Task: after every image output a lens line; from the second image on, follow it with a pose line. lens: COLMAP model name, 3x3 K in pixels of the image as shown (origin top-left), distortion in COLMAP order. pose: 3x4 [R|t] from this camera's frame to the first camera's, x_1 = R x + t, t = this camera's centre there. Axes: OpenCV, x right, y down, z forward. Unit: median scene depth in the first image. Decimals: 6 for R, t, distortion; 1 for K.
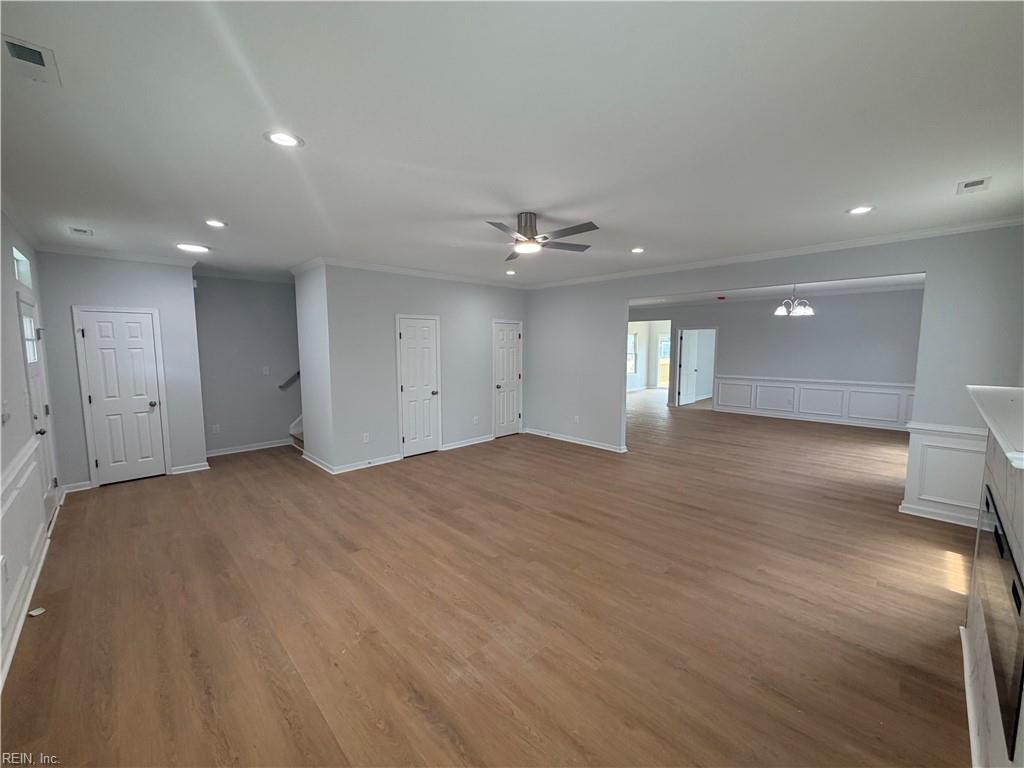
lens RADIAL K [[409.3, 0, 509.8], [0, 409.3, 384.0], [0, 0, 1]] dist [0.001103, 0.000175]
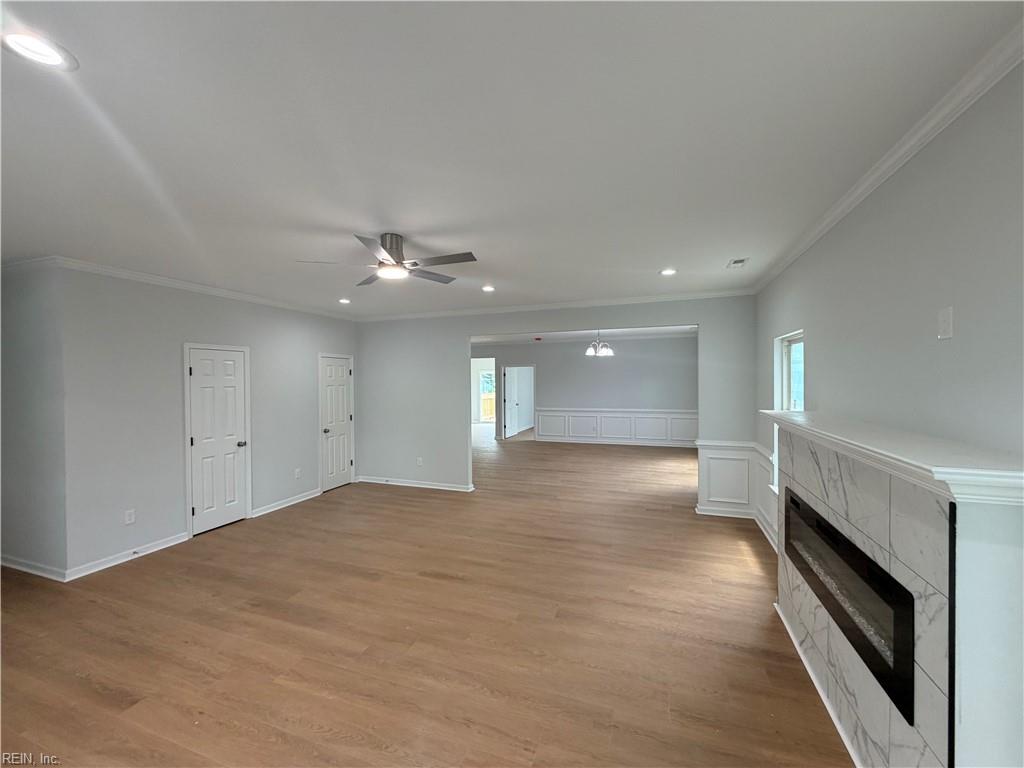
lens RADIAL K [[409.3, 0, 509.8], [0, 409.3, 384.0], [0, 0, 1]] dist [0.001103, 0.000175]
pose [[0.899311, -0.010074, 0.437193, -0.098206], [0.048882, 0.995785, -0.077605, -0.010603], [-0.434568, 0.091162, 0.896013, 0.100116]]
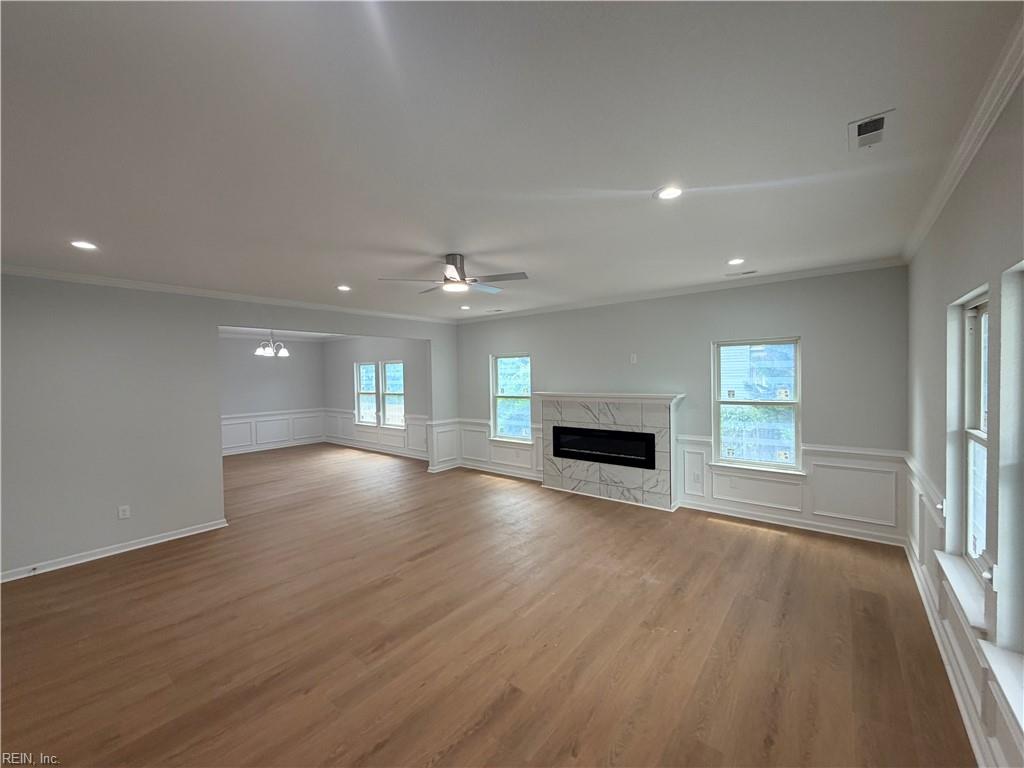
lens RADIAL K [[409.3, 0, 509.8], [0, 409.3, 384.0], [0, 0, 1]] dist [0.001103, 0.000175]
pose [[-0.120619, -0.017193, 0.992550, -0.837472], [0.115700, 0.992792, 0.031258, -0.087191], [-0.985933, 0.118608, -0.117761, 0.842770]]
